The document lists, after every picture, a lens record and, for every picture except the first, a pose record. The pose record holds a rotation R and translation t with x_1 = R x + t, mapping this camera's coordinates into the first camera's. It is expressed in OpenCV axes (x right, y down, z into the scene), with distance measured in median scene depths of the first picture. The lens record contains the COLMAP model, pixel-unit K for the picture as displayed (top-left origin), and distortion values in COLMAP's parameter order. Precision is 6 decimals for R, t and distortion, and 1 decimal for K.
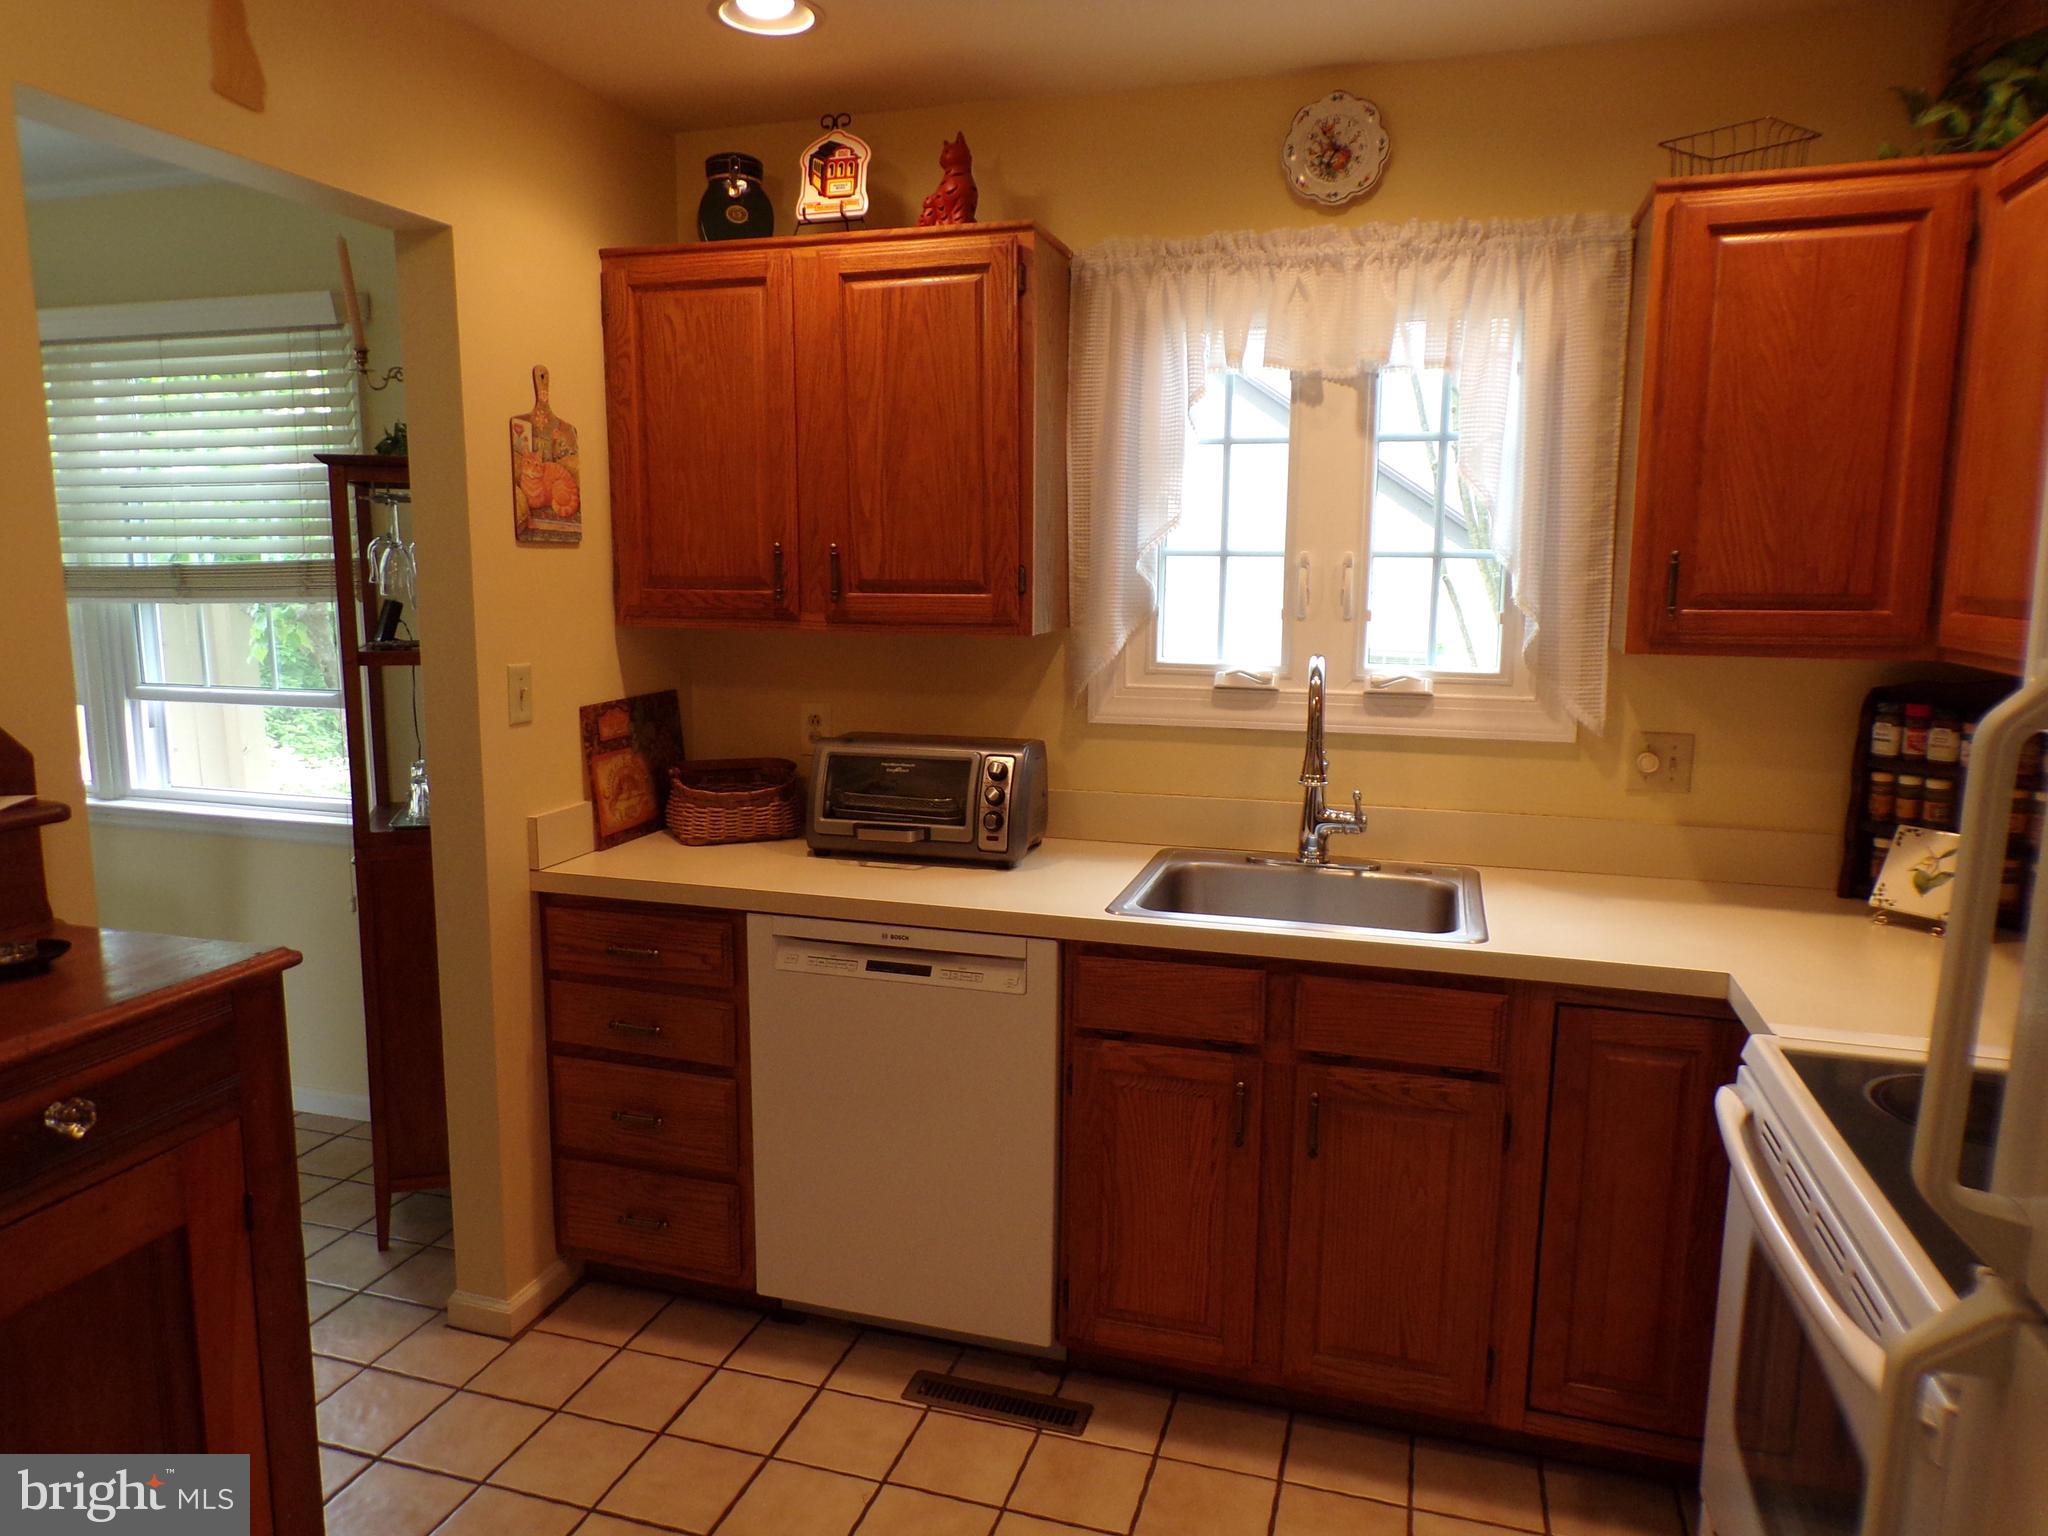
lens RADIAL K [[1319.5, 0, 1024.0], [0, 1319.5, 768.0], [0, 0, 1]] dist [-0.019122, 0.000983]
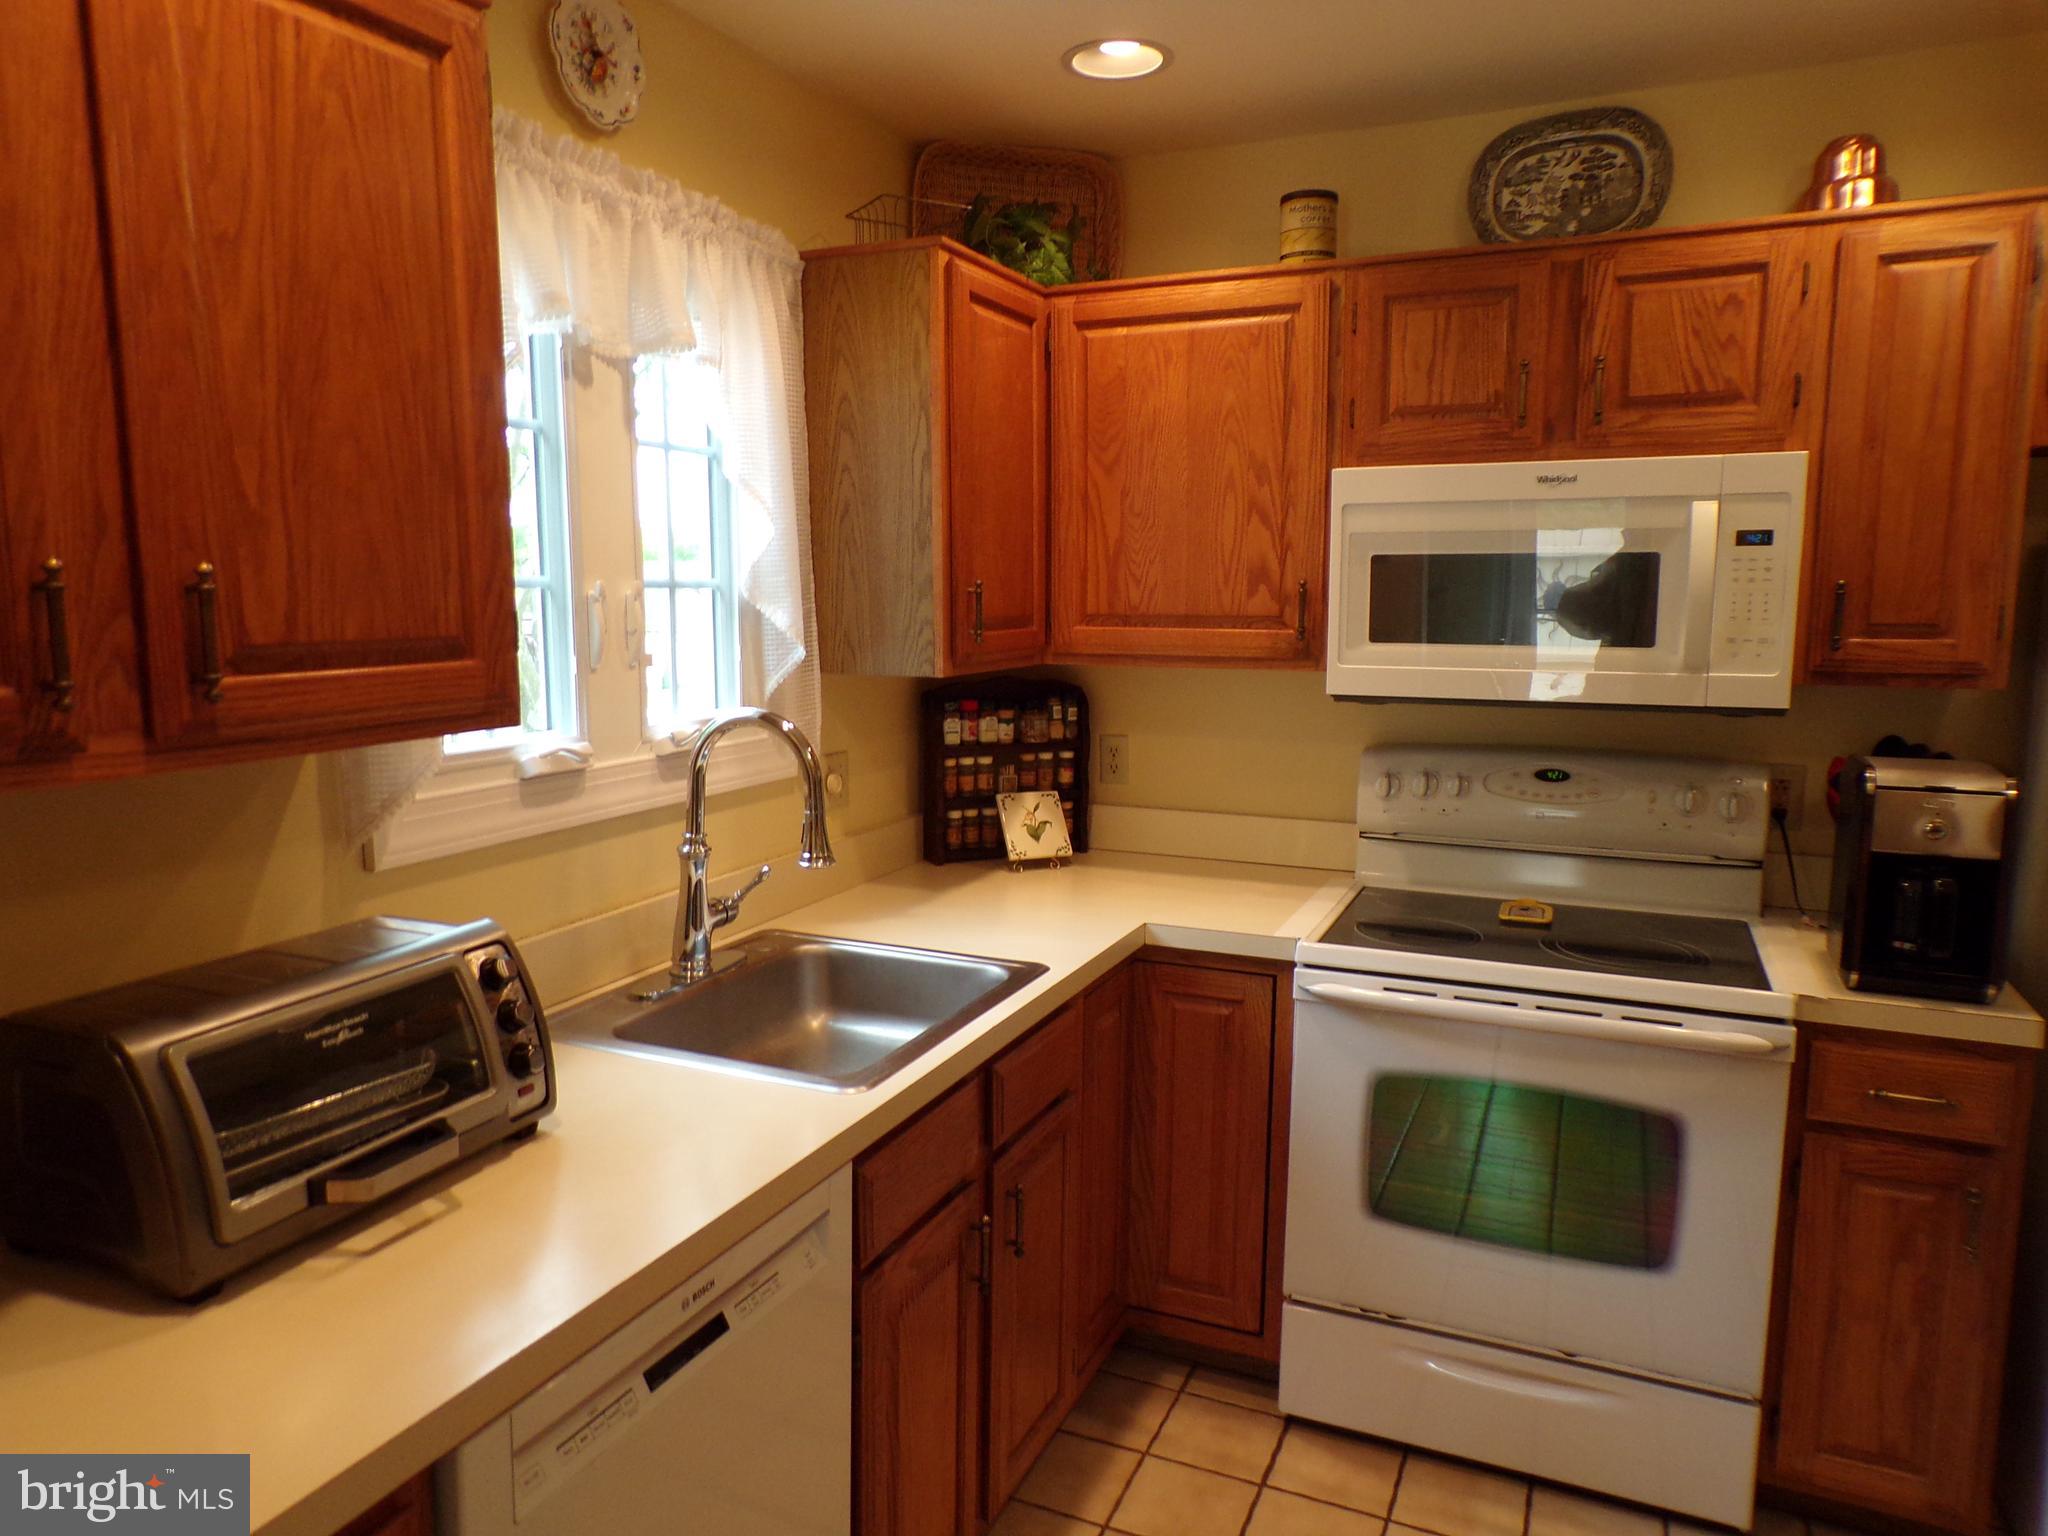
lens RADIAL K [[1319.5, 0, 1024.0], [0, 1319.5, 768.0], [0, 0, 1]] dist [-0.019122, 0.000983]
pose [[0.144597, -0.139108, 0.979664, -0.533870], [0.151690, 0.981482, 0.116977, -0.117342], [-0.977794, 0.131691, 0.163020, 0.694991]]
